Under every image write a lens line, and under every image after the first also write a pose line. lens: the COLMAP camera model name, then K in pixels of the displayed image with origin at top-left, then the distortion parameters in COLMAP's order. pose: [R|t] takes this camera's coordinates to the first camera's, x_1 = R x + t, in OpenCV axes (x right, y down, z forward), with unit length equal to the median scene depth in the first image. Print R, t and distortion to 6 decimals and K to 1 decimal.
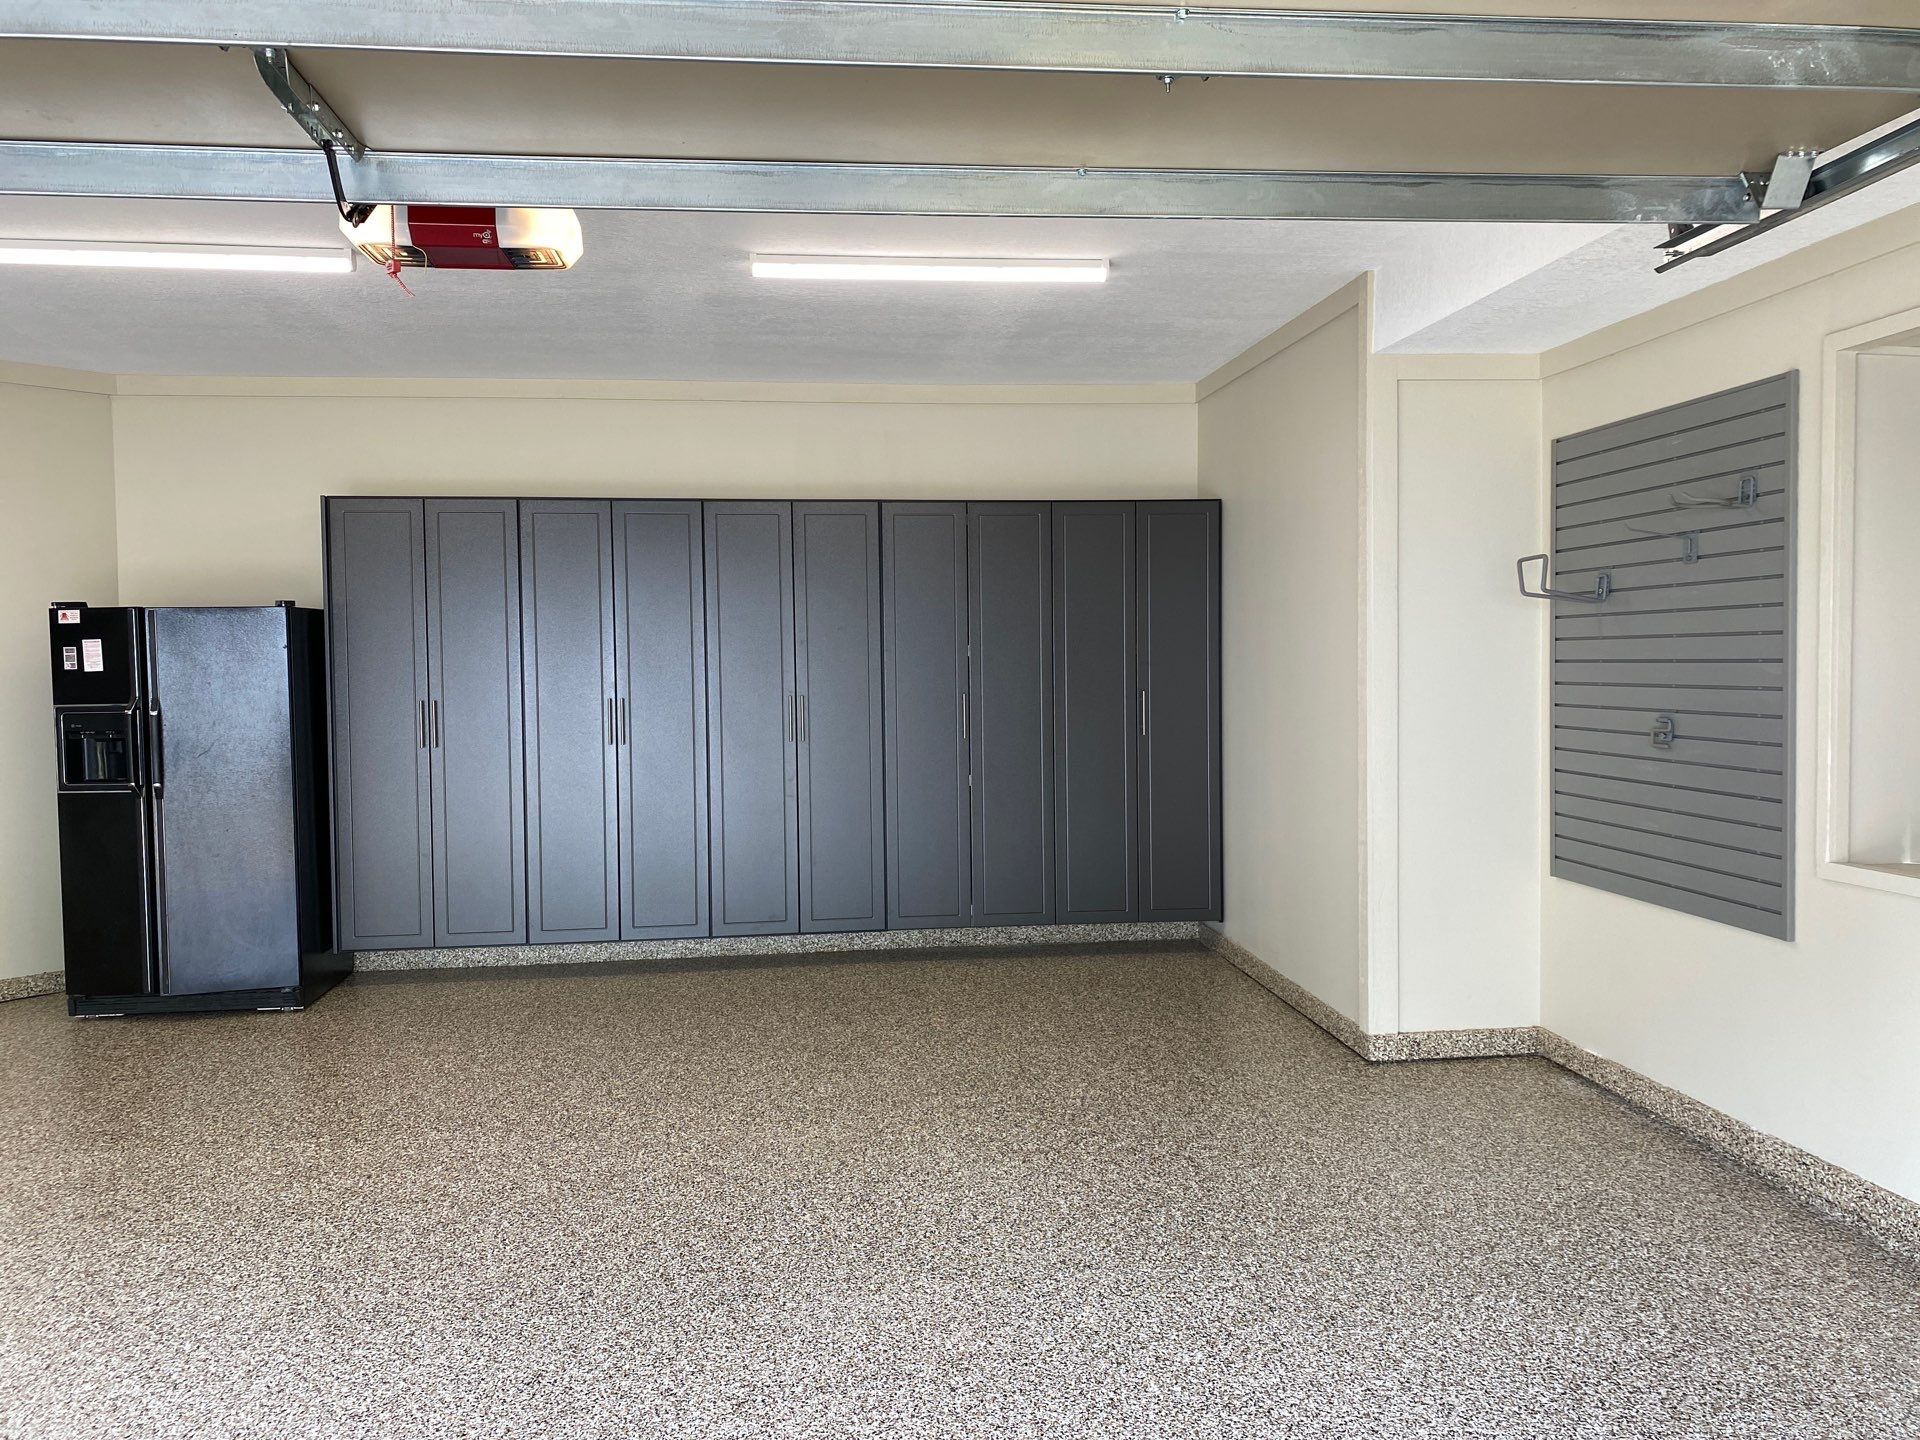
lens RADIAL K [[1475.6, 0, 1027.4], [0, 1475.6, 718.6], [0, 0, 1]] dist [0.014489, -0.010575]
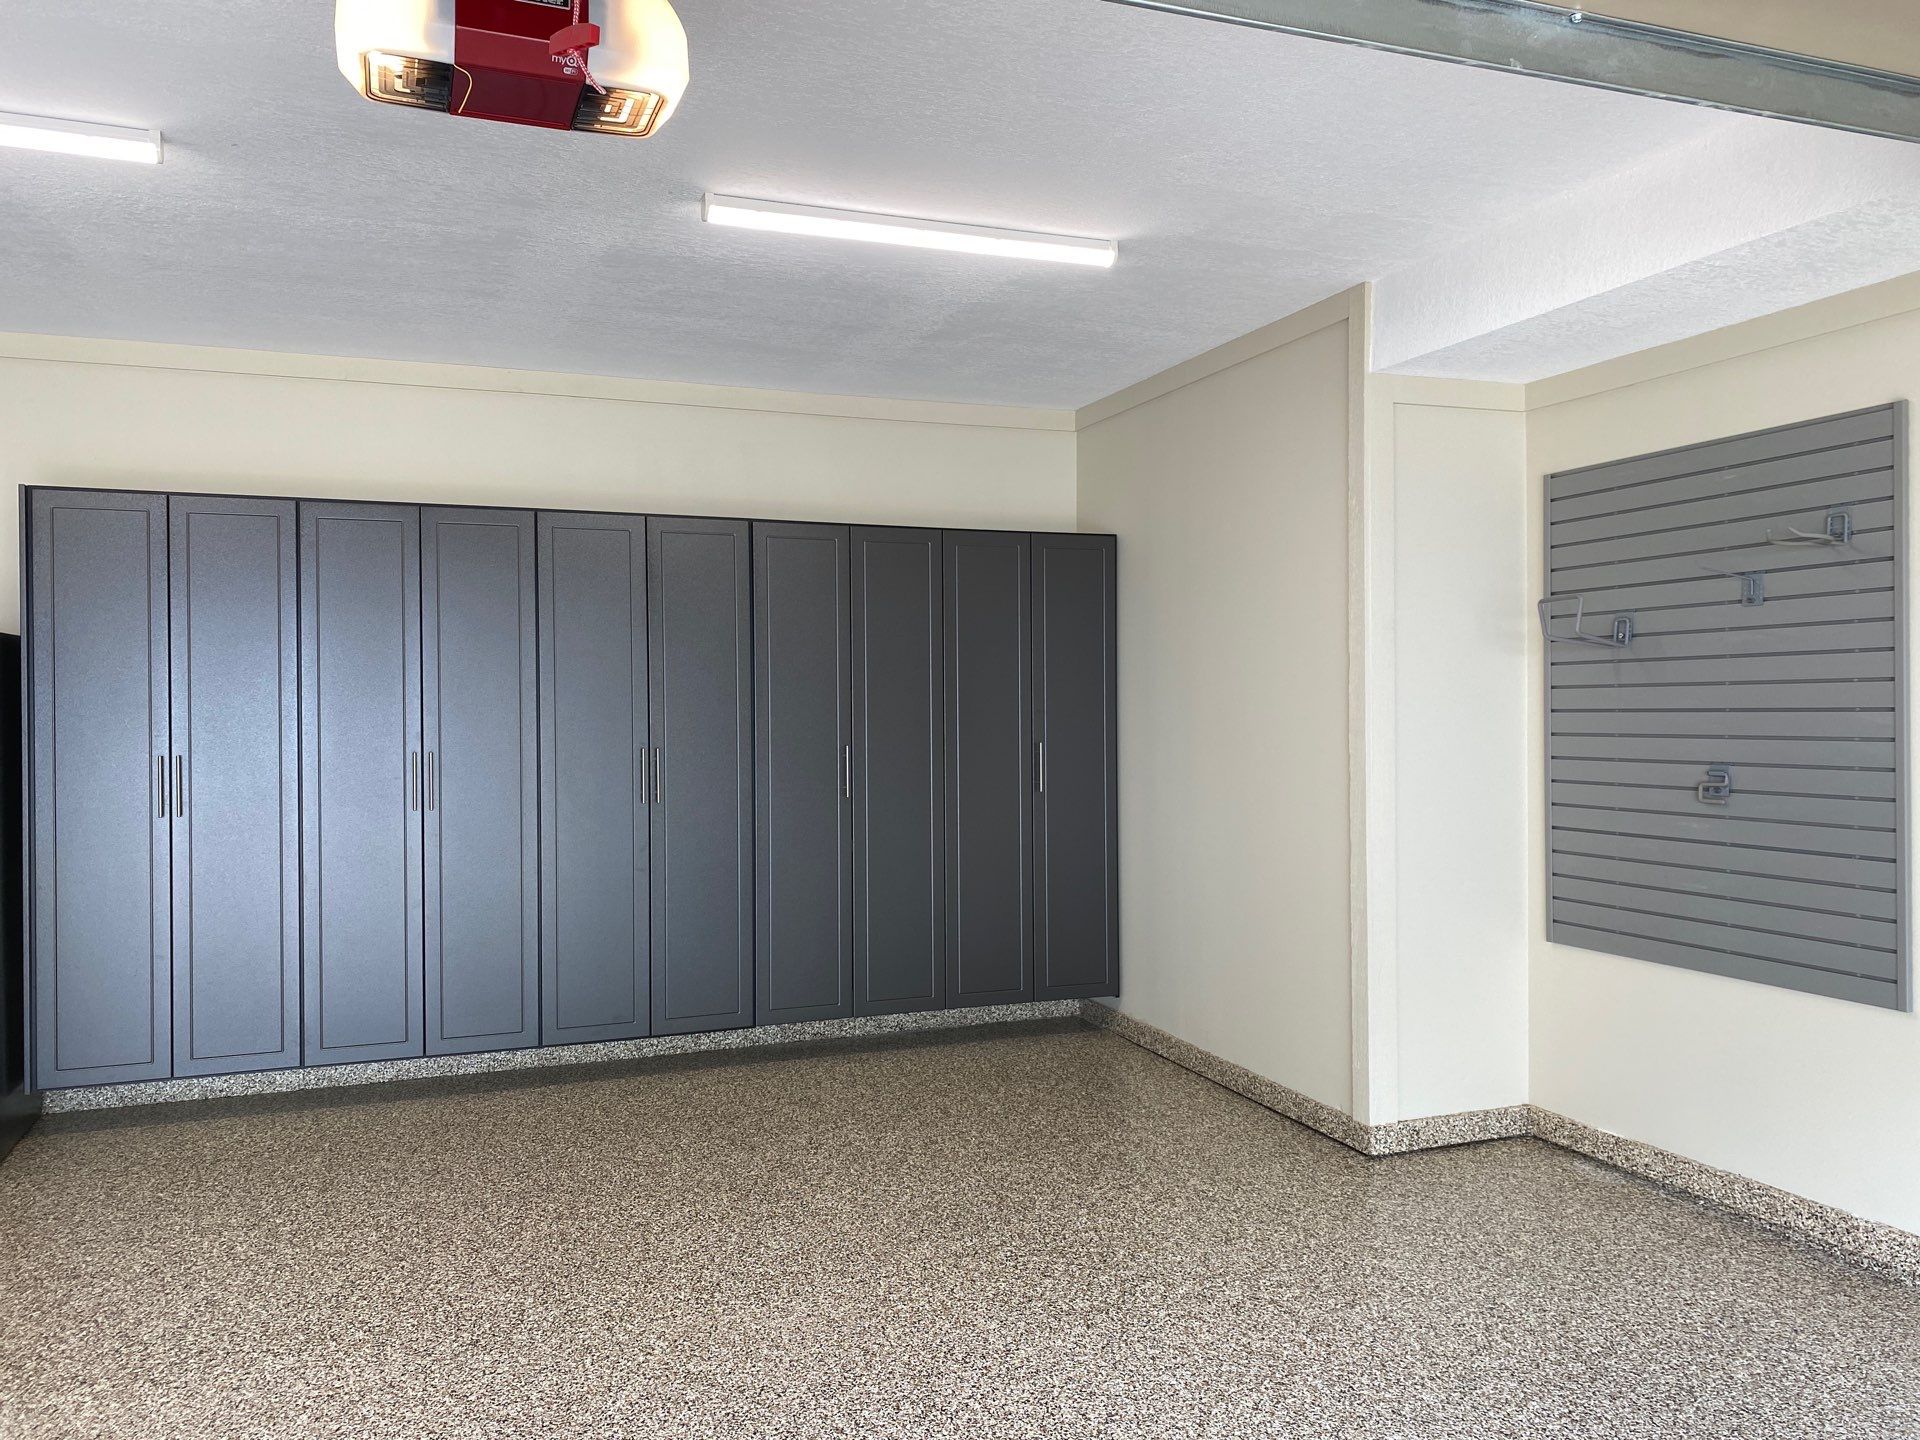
lens RADIAL K [[1484.7, 0, 1065.2], [0, 1484.7, 718.8], [0, 0, 1]] dist [0.006880, 0.001239]
pose [[0.970500, 0.003978, 0.241070, -0.175874], [0.004727, 0.999358, -0.035521, -0.001882], [-0.241057, 0.035613, 0.969857, 0.170992]]
